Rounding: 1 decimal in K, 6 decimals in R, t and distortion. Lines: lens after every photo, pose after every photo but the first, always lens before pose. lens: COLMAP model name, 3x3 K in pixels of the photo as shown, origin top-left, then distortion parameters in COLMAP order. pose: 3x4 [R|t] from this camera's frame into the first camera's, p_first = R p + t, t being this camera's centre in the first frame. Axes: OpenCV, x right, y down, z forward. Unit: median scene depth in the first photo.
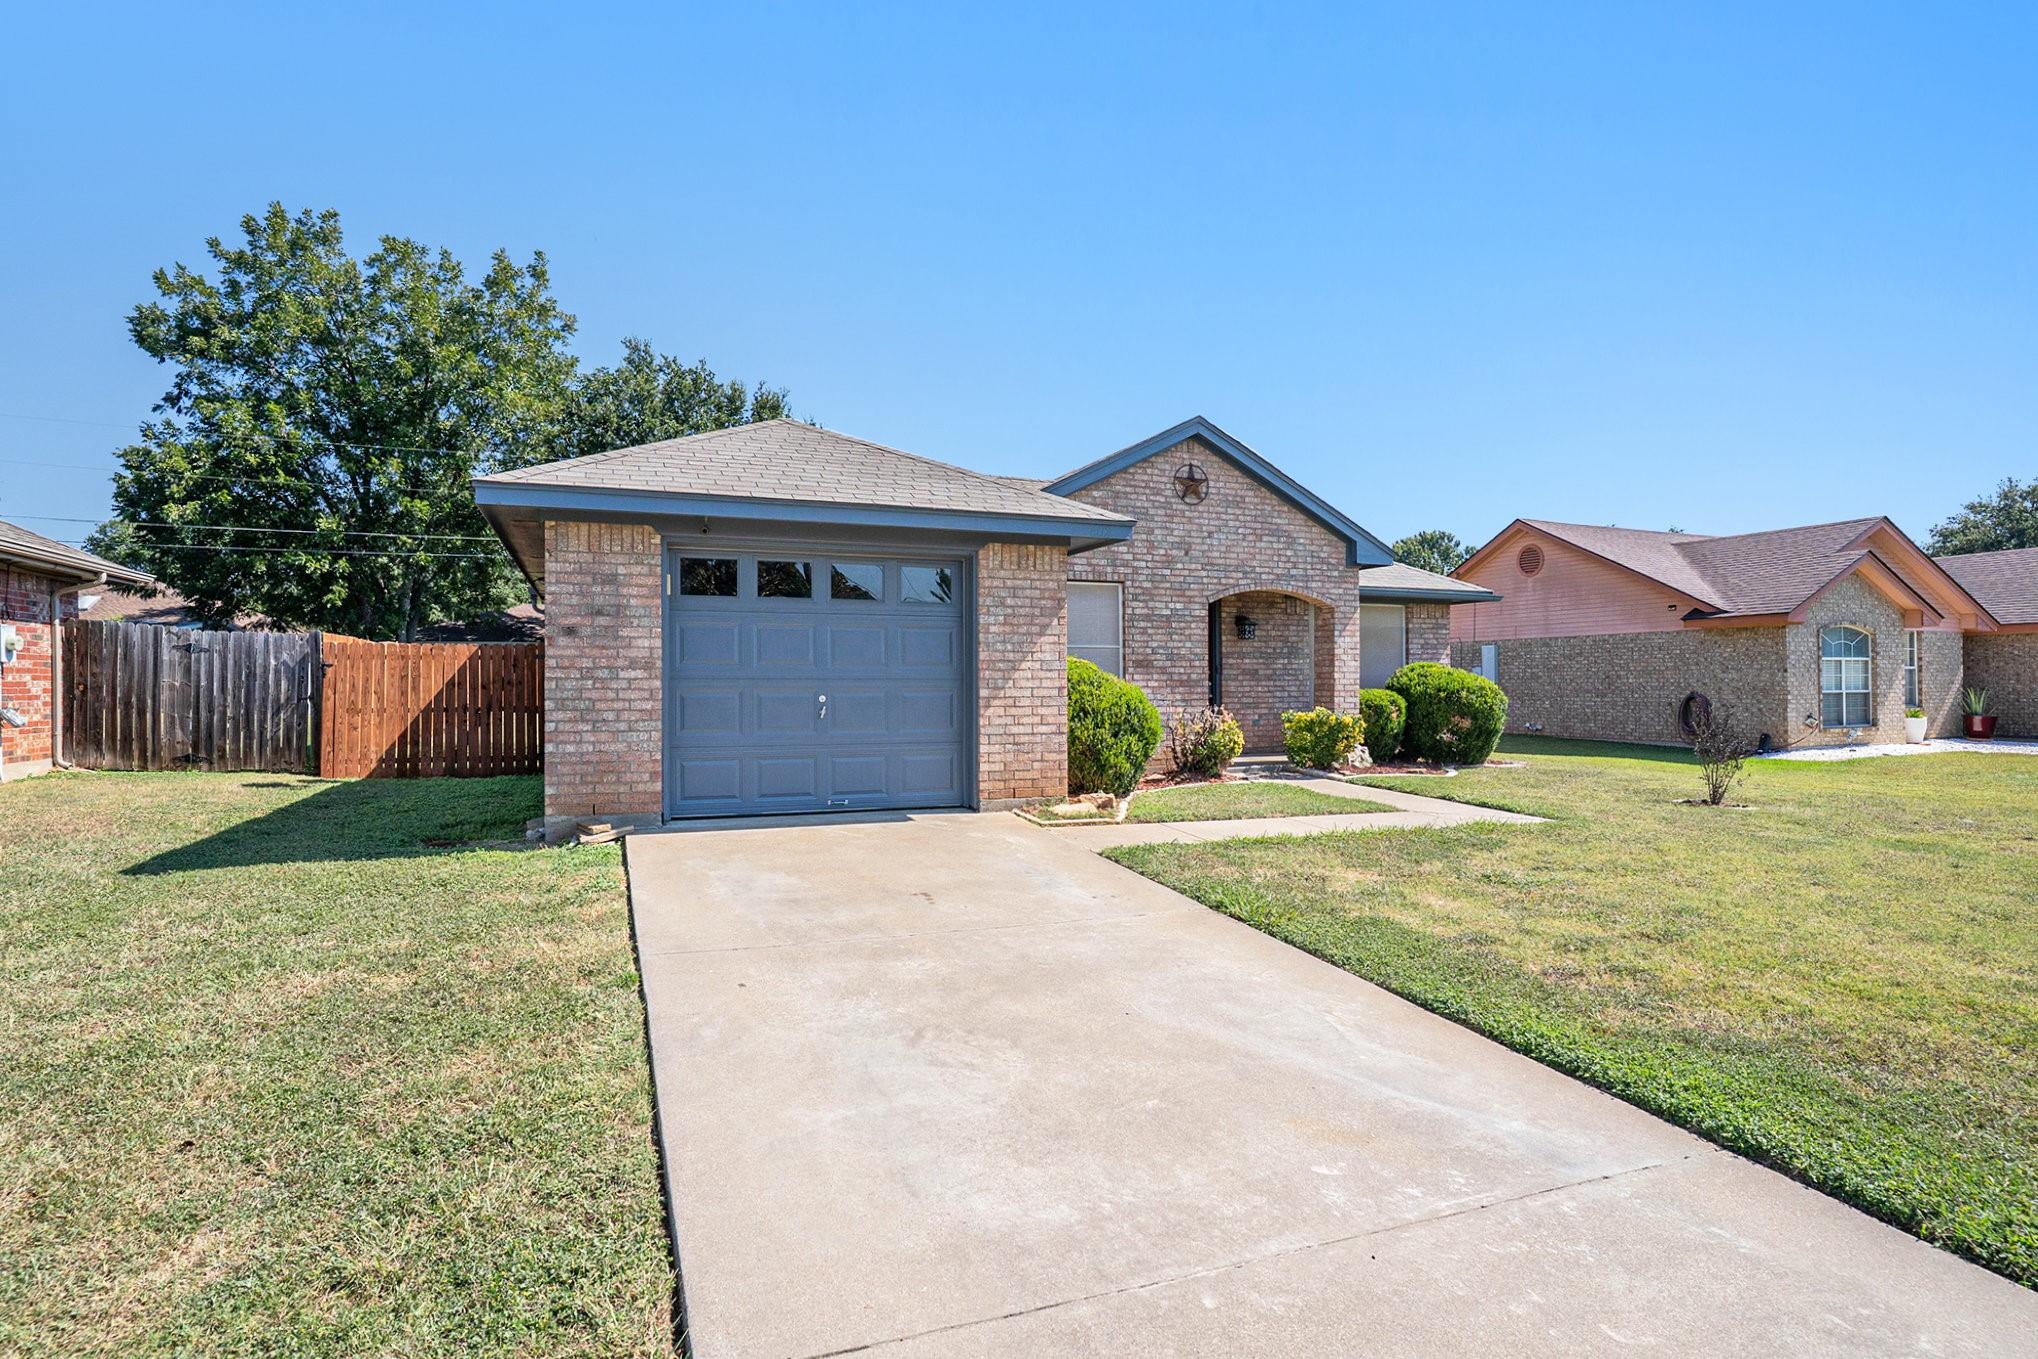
lens RADIAL K [[1031.0, 0, 1025.1], [0, 1031.0, 681.0], [0, 0, 1]] dist [-0.041292, 0.013637]
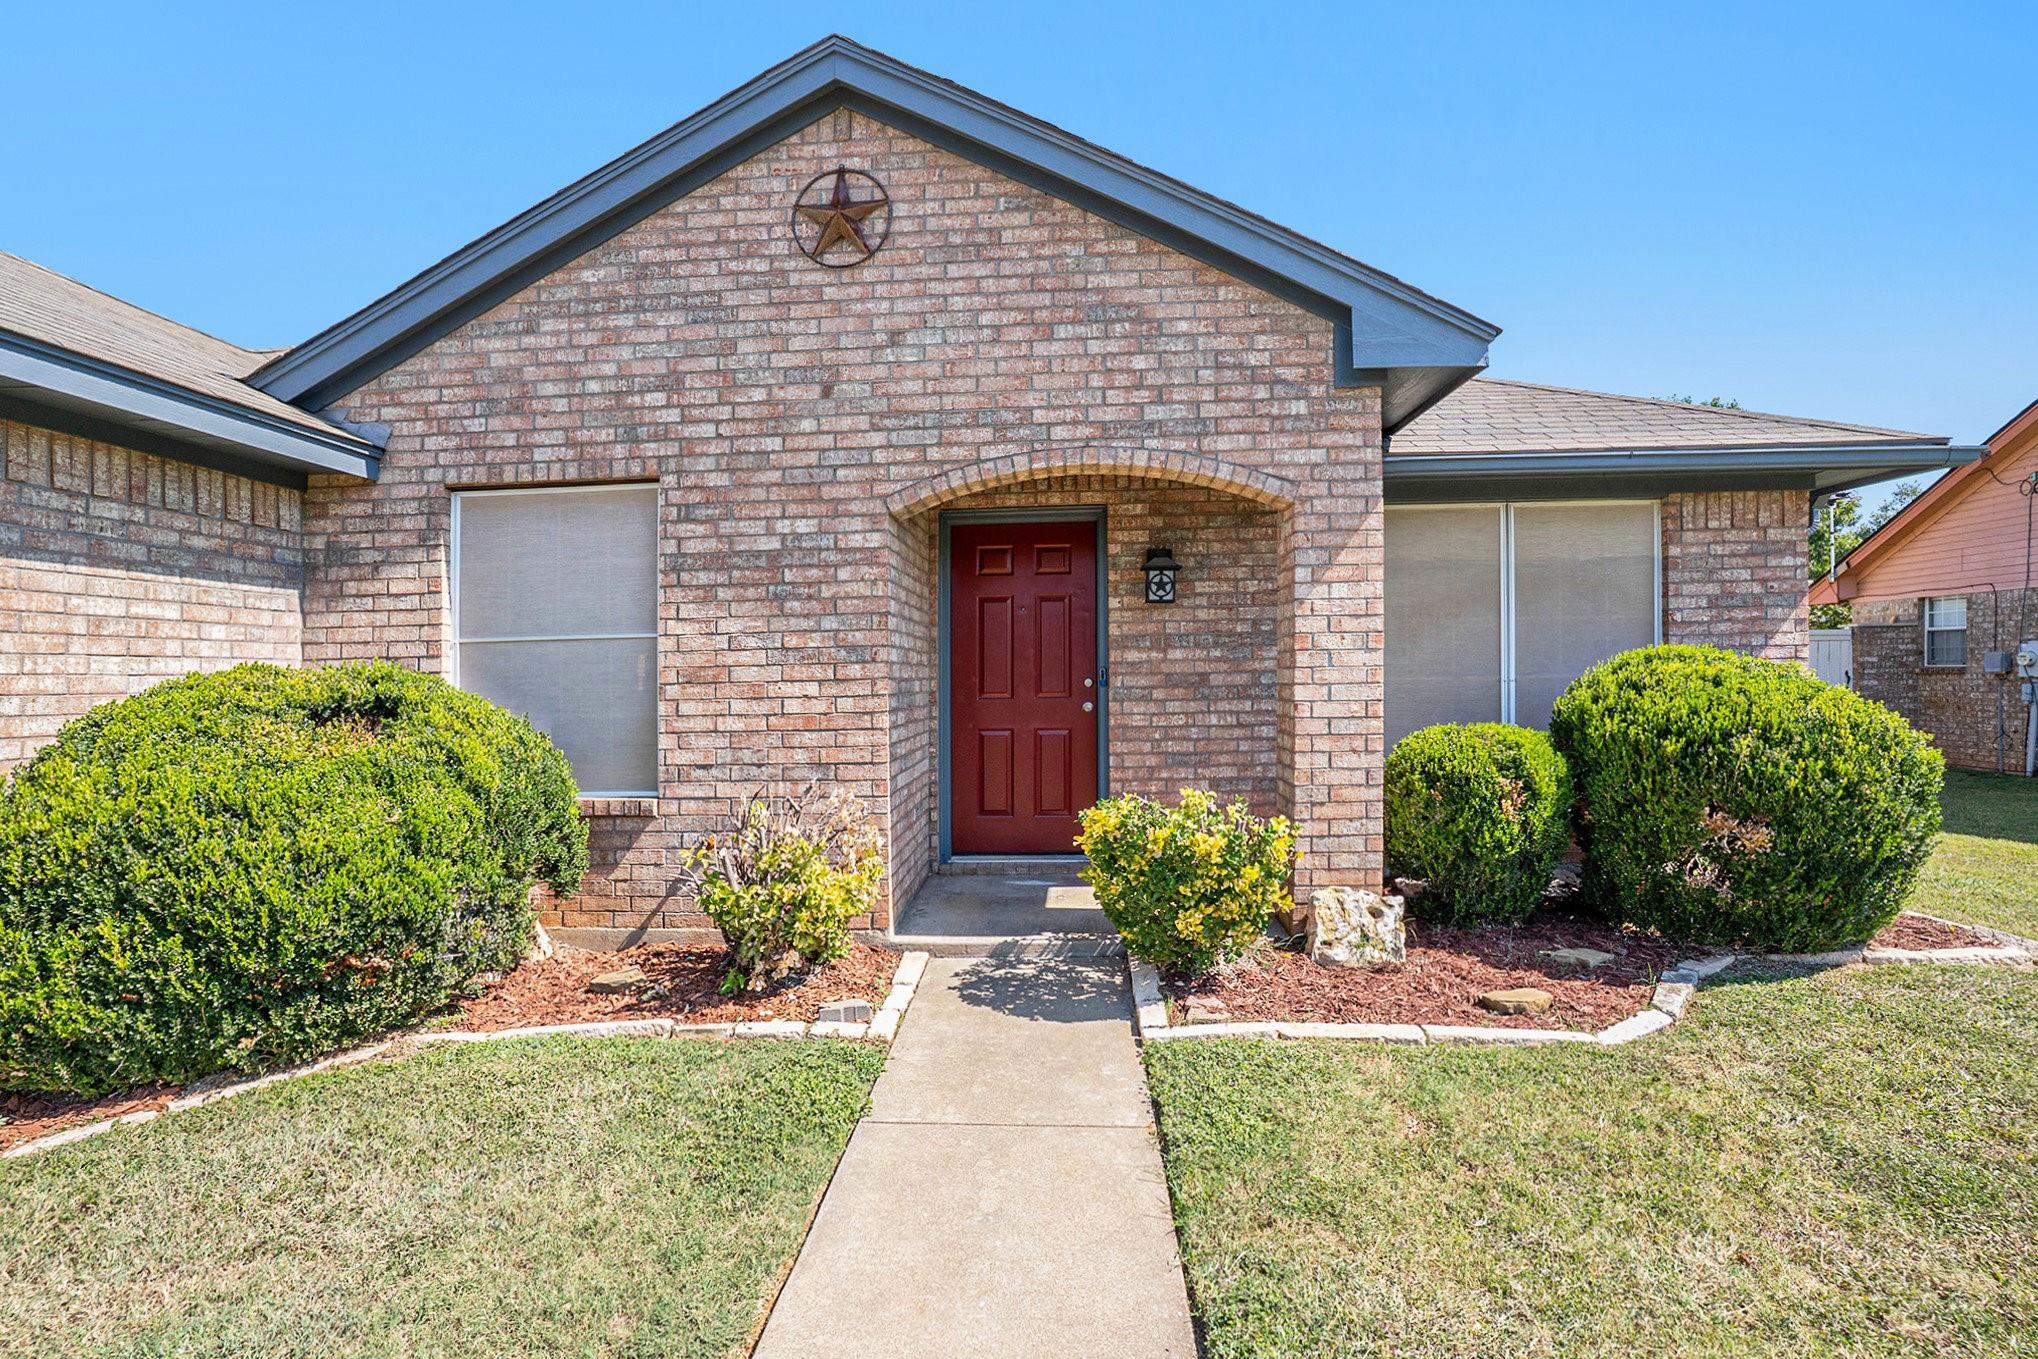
lens RADIAL K [[1031.0, 0, 1007.5], [0, 1031.0, 677.7], [0, 0, 1]] dist [-0.041292, 0.013637]
pose [[0.901249, -0.016983, -0.432968, 0.384049], [0.020078, 0.999795, 0.002578, -0.014120], [0.432836, -0.011017, 0.901406, 0.667471]]
